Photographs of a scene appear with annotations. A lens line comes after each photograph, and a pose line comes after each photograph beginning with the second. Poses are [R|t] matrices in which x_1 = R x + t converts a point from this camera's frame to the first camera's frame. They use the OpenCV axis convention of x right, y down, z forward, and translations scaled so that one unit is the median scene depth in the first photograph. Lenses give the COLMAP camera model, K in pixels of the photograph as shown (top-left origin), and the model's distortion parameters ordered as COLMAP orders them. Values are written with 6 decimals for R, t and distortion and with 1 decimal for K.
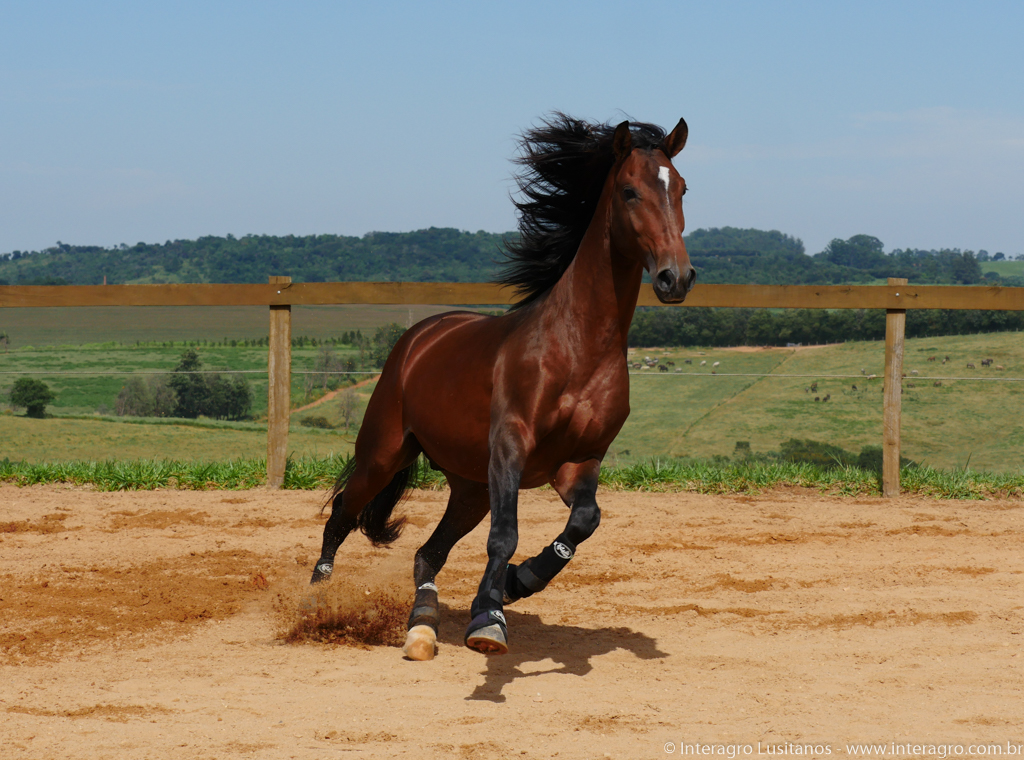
lens RADIAL K [[3055.0, 0, 512.4], [0, 3055.0, 380.1], [0, 0, 1]] dist [-0.194228, 0.000000]
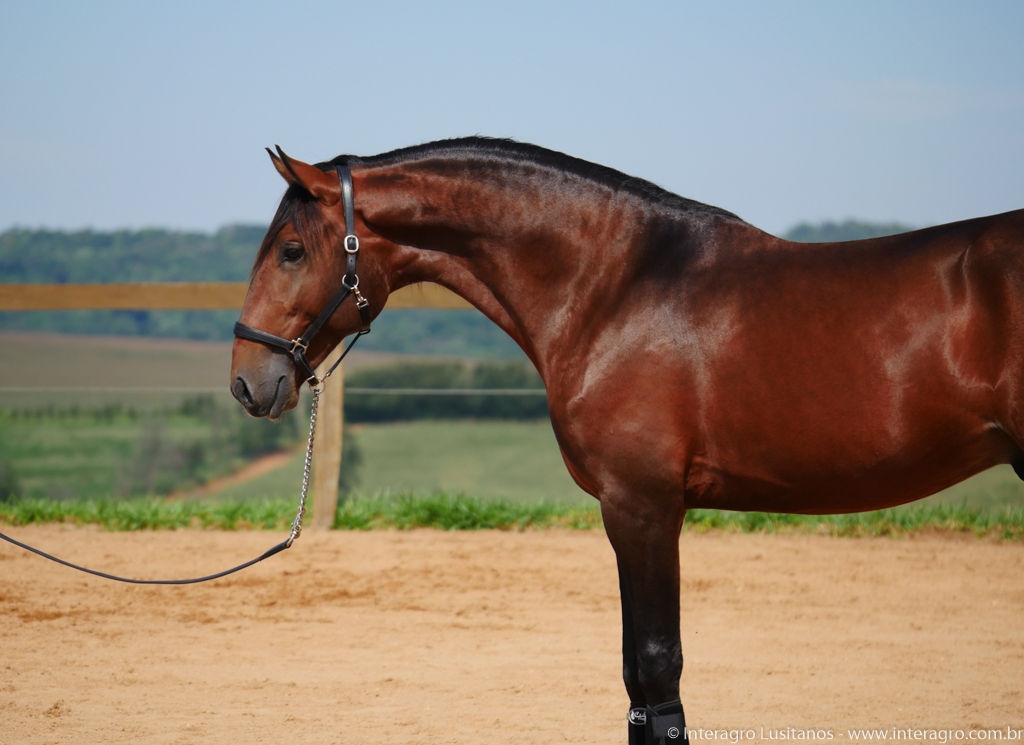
lens RADIAL K [[6261.3, 0, 512.2], [0, 6261.3, 372.2], [0, 0, 1]] dist [-1.477979, 0.000000]
pose [[0.999823, 0.006211, 0.017755, -0.056254], [-0.005763, 0.999667, -0.025142, 0.034844], [-0.017905, 0.025035, 0.999526, -0.693319]]
